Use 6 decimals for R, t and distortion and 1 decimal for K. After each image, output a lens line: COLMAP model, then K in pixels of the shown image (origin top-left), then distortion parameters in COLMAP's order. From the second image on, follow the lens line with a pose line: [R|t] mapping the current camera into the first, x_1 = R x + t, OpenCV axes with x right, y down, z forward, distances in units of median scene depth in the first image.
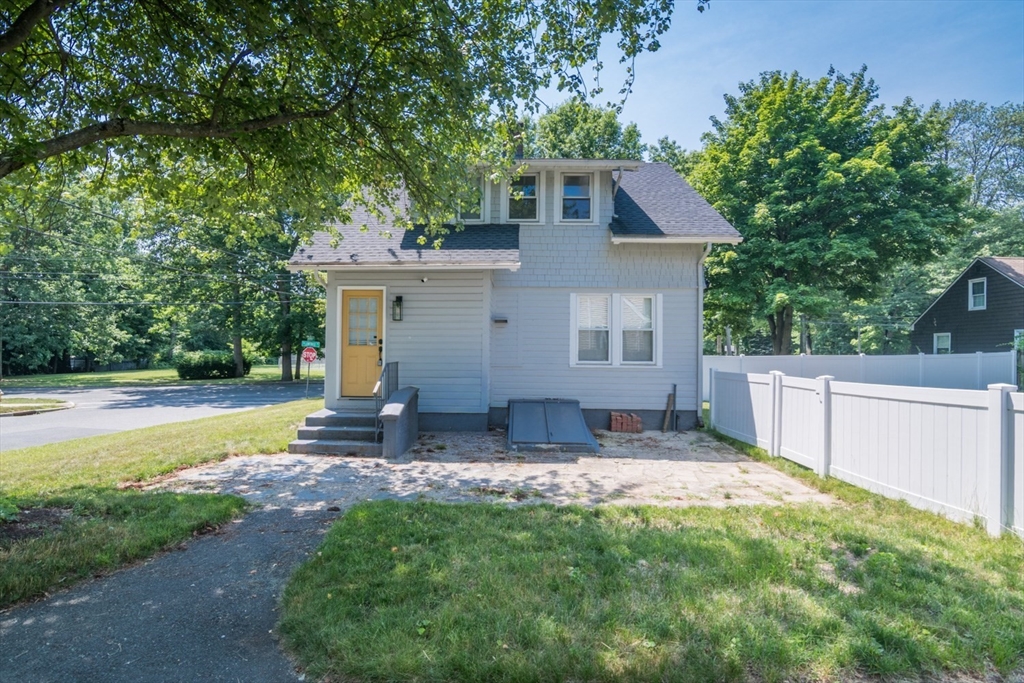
lens RADIAL K [[506.7, 0, 511.8], [0, 506.7, 344.6], [0, 0, 1]] dist [-0.011133, -0.002688]
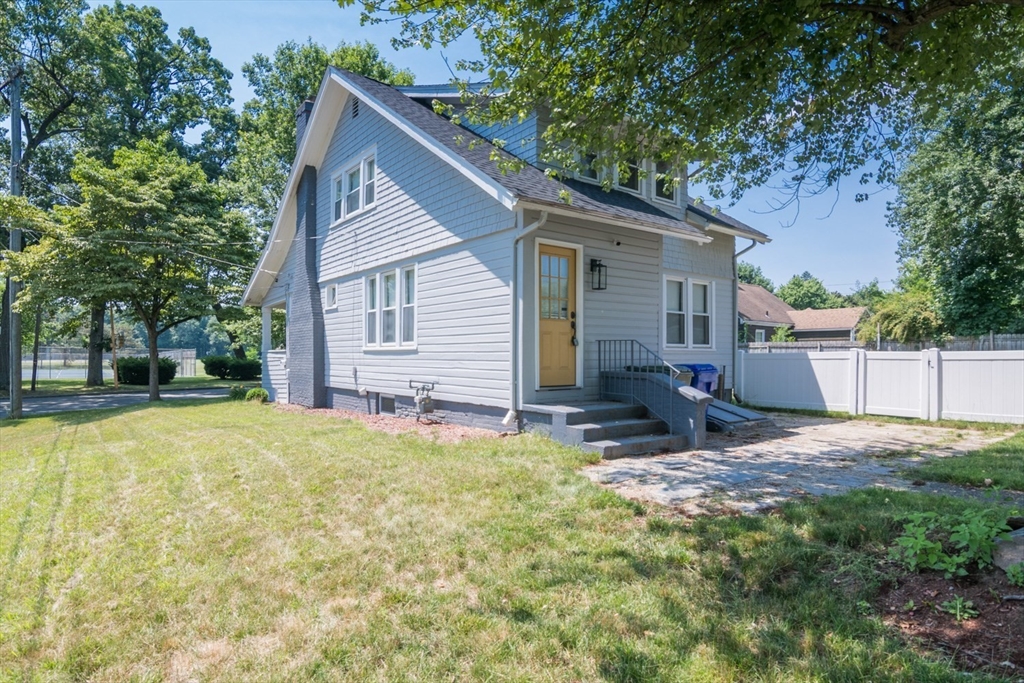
lens RADIAL K [[584.6, 0, 512.4], [0, 584.6, 346.0], [0, 0, 1]] dist [-0.018854, -0.000564]
pose [[0.761980, 0.001817, 0.647598, -0.923347], [-0.002697, 0.999996, 0.000367, 0.041577], [-0.647595, -0.002026, 0.761982, 0.382327]]
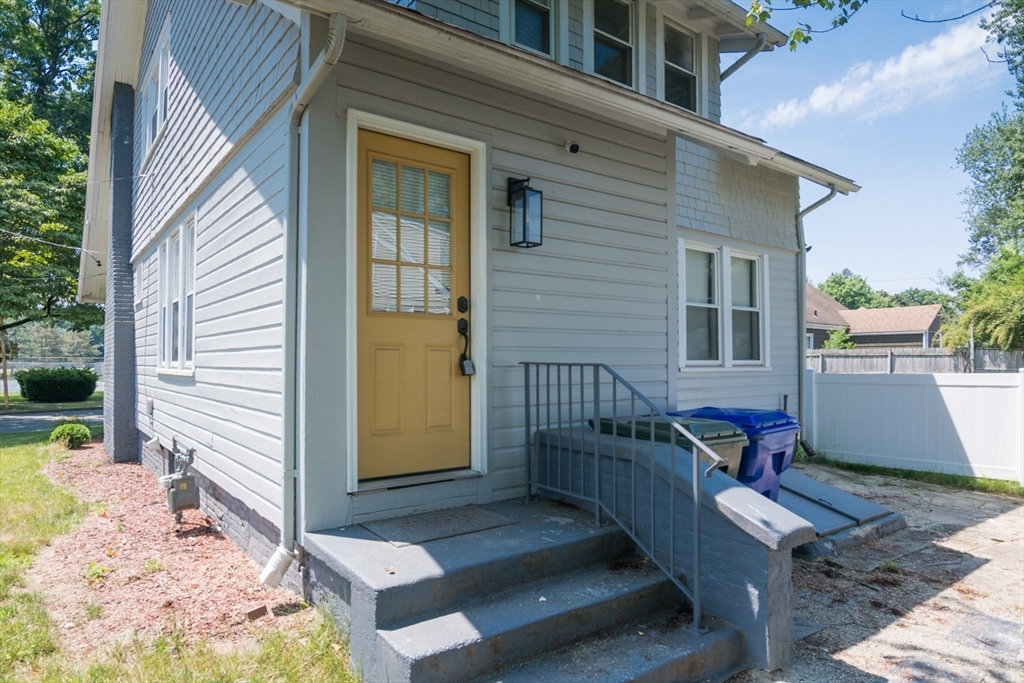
lens RADIAL K [[614.5, 0, 487.6], [0, 614.5, 344.3], [0, 0, 1]] dist [-0.008474, -0.002176]
pose [[0.799711, 0.006968, 0.600345, -0.498595], [-0.000627, 0.999942, -0.010770, 0.025015], [-0.600385, 0.008237, 0.799669, 0.672269]]
